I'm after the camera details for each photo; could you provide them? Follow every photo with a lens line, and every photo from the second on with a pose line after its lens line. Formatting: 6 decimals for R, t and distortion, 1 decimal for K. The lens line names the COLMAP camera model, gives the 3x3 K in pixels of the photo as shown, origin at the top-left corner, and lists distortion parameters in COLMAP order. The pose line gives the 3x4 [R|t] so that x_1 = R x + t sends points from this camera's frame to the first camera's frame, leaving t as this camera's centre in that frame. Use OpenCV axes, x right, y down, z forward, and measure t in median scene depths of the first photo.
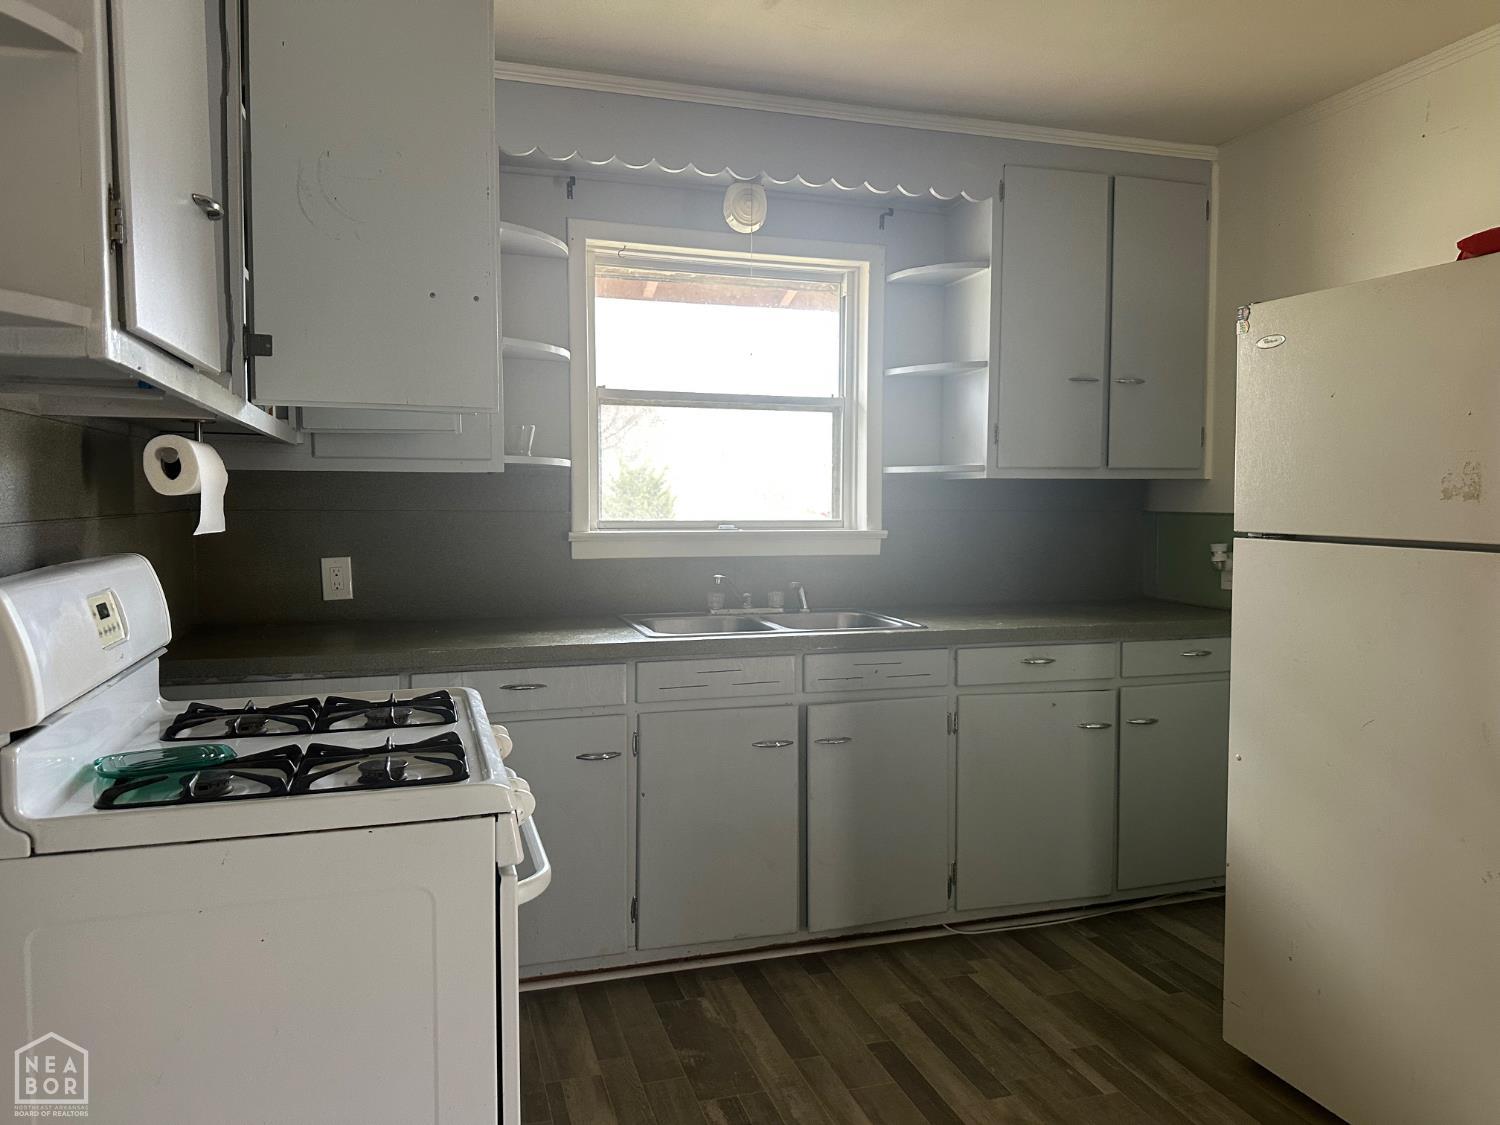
lens RADIAL K [[1070.6, 0, 749.6], [0, 1070.6, 547.9], [0, 0, 1]] dist [0.063254, -0.029530]
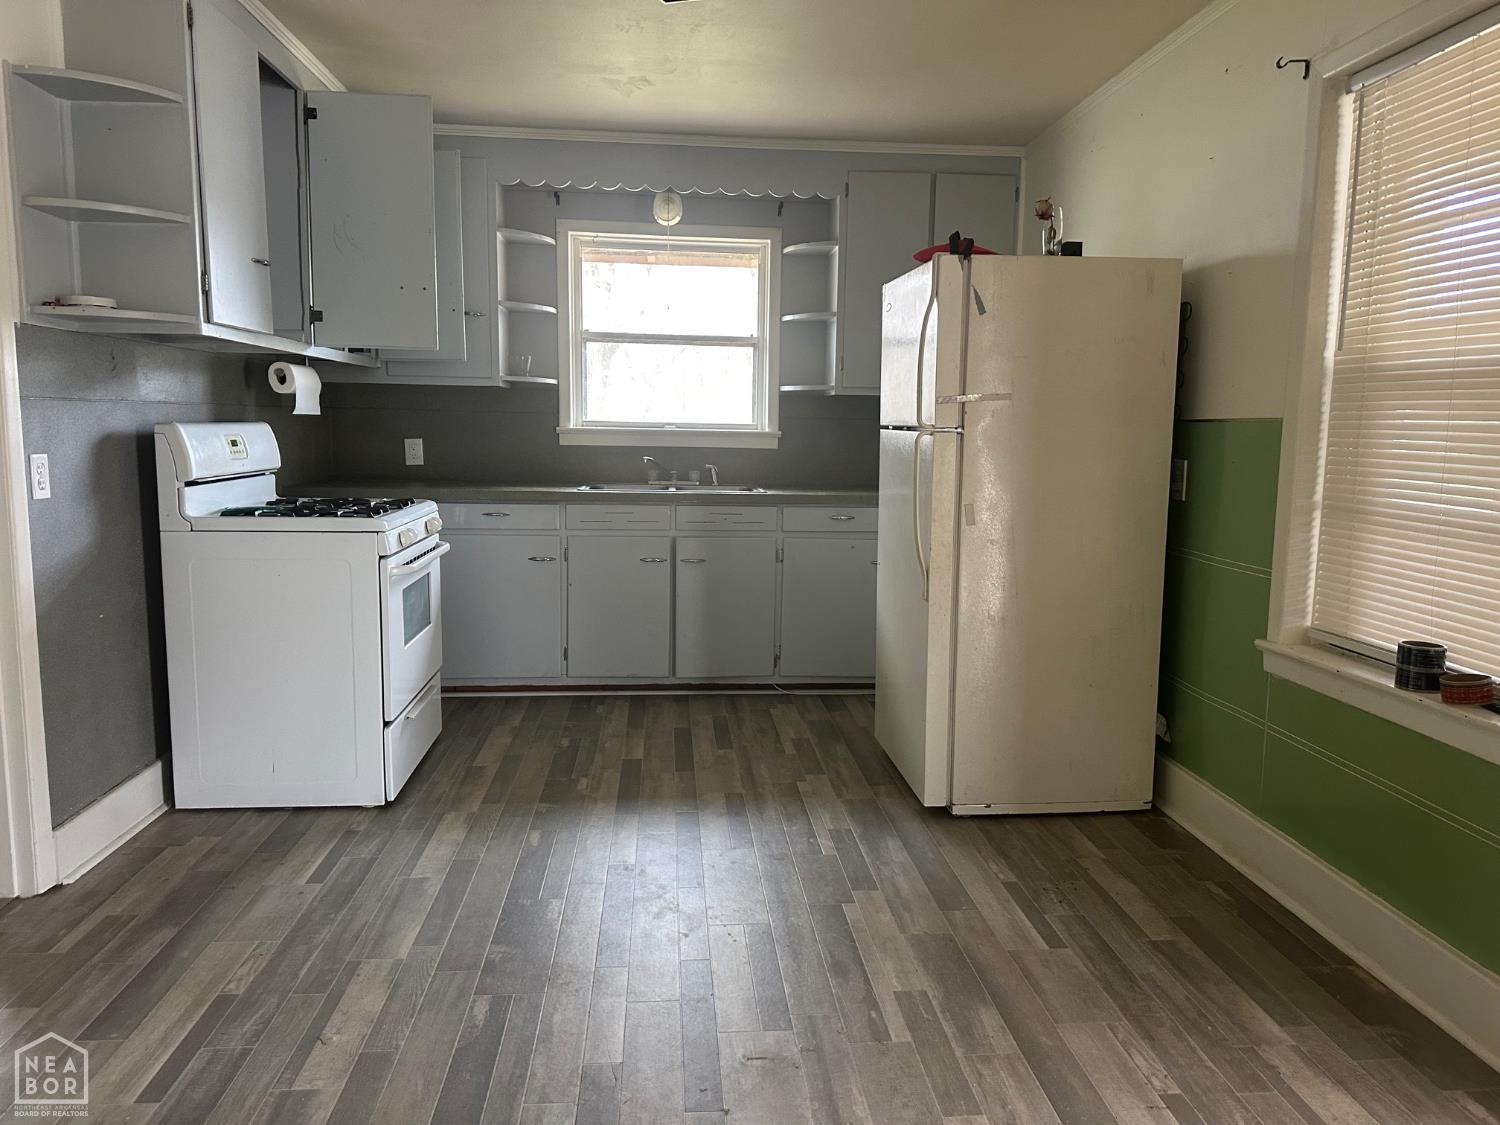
lens RADIAL K [[1070.6, 0, 751.3], [0, 1070.6, 563.4], [0, 0, 1]] dist [0.063254, -0.029530]
pose [[0.975141, 0.042765, -0.217419, 0.489965], [-0.024799, 0.996098, 0.084701, 0.047123], [0.220193, -0.077204, 0.972396, -0.496774]]
